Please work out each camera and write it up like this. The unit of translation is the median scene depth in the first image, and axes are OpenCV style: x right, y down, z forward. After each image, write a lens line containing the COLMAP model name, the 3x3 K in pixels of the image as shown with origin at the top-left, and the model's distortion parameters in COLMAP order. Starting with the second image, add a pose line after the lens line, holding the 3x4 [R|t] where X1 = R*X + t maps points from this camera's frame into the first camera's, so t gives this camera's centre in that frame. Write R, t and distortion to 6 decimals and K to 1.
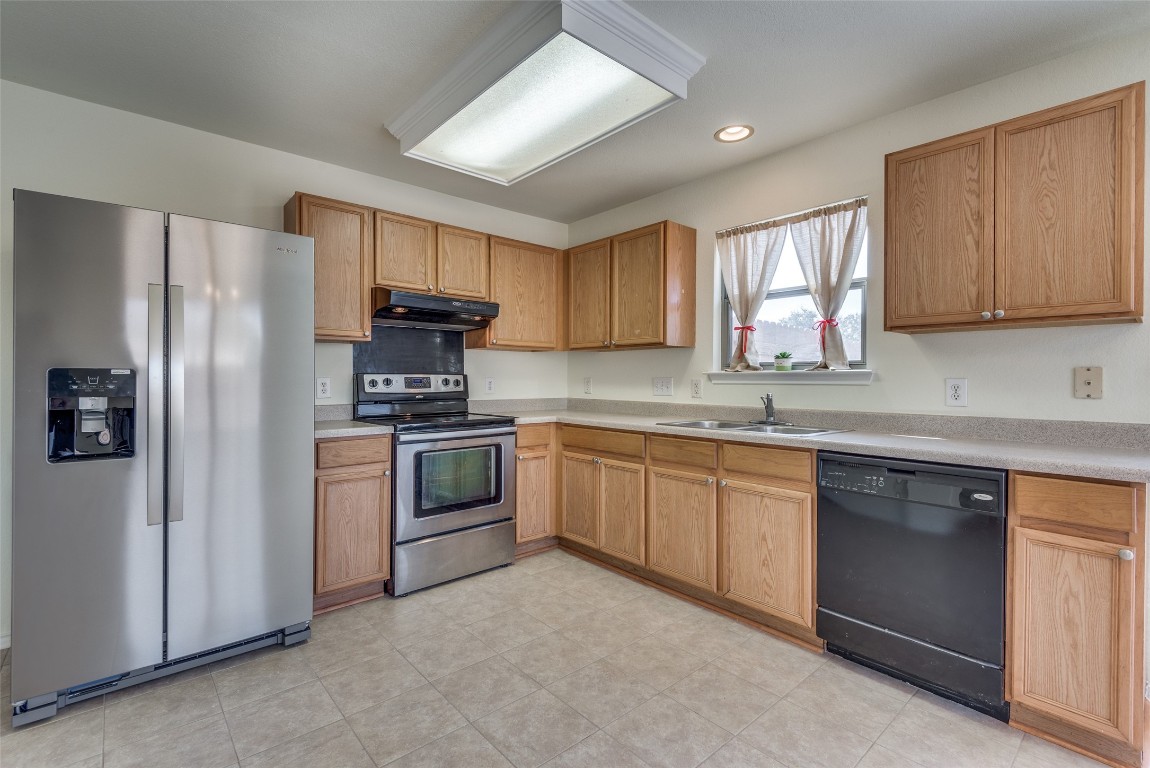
lens RADIAL K [[519.4, 0, 572.8], [0, 519.4, 379.5], [0, 0, 1]] dist [0.038063, -0.020623]
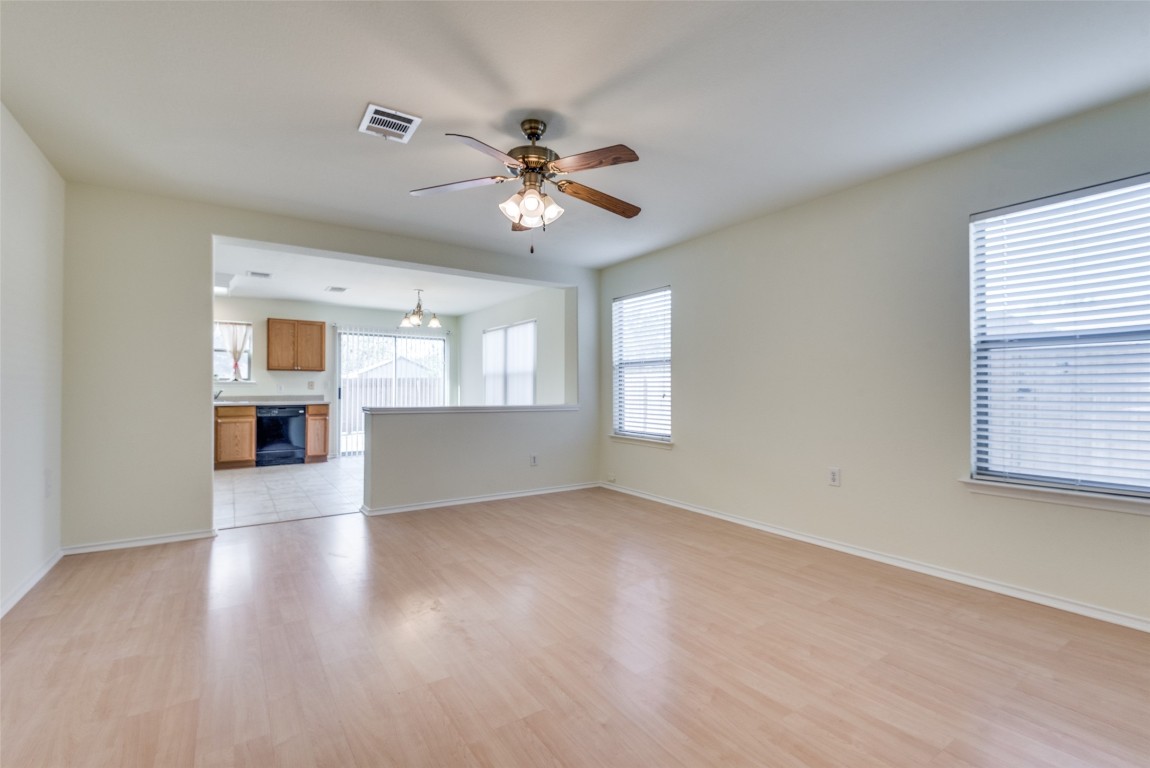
lens RADIAL K [[515.6, 0, 573.2], [0, 515.6, 386.2], [0, 0, 1]] dist [0.007105, -0.000120]
pose [[0.132028, 0.003876, 0.991238, -1.894553], [0.002677, 0.999987, -0.004266, 0.023249], [-0.991242, 0.003217, 0.132016, -1.070872]]
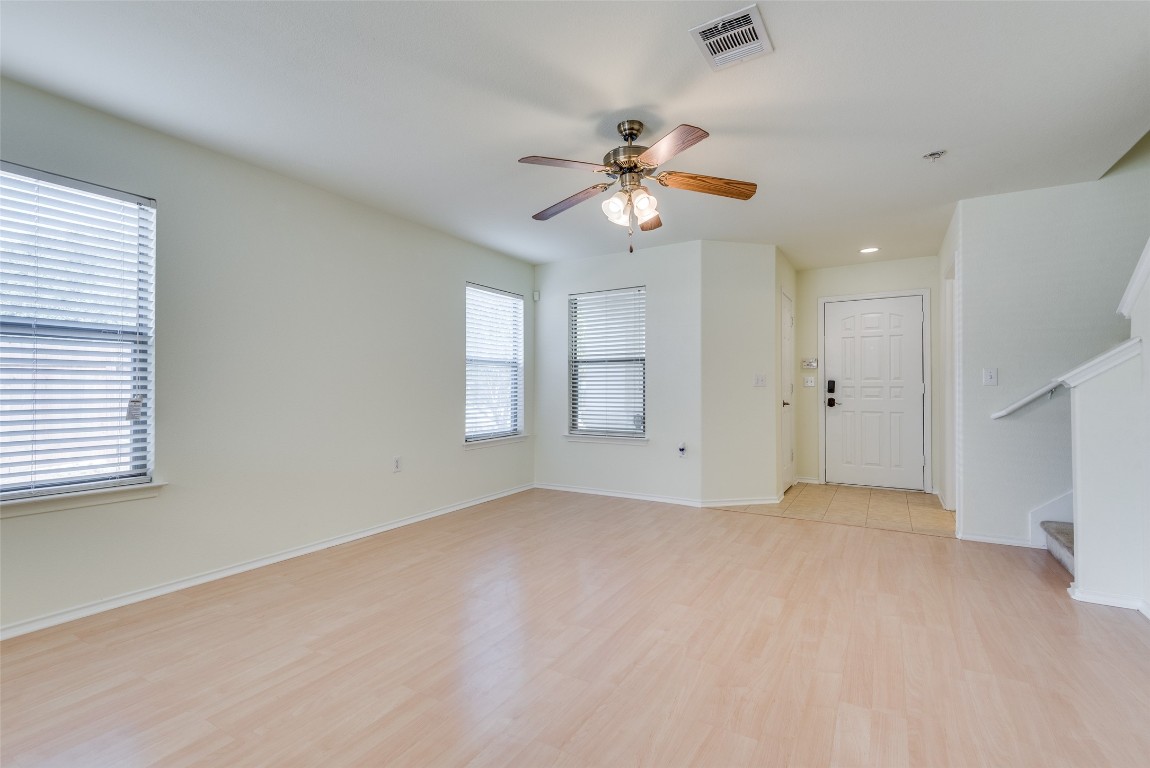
lens RADIAL K [[515.6, 0, 573.2], [0, 515.6, 386.2], [0, 0, 1]] dist [0.007105, -0.000120]
pose [[-0.952875, -0.003800, -0.303338, -0.635252], [-0.003855, 0.999992, -0.000419, 0.021206], [0.303337, 0.000770, -0.952883, -0.046259]]
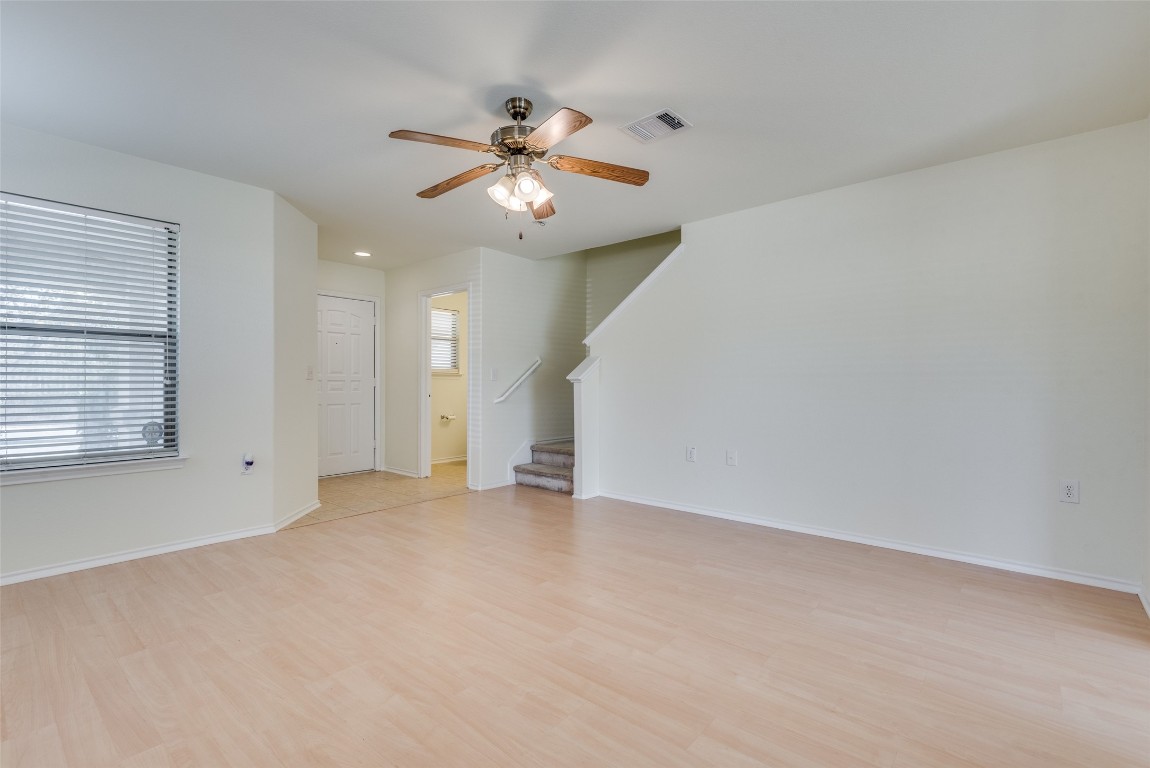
lens RADIAL K [[515.6, 0, 573.2], [0, 515.6, 386.2], [0, 0, 1]] dist [0.007105, -0.000120]
pose [[0.143140, 0.001811, -0.989701, -0.137442], [-0.006733, 0.999977, 0.000856, 0.031600], [0.989680, 0.006541, 0.143148, -0.914845]]
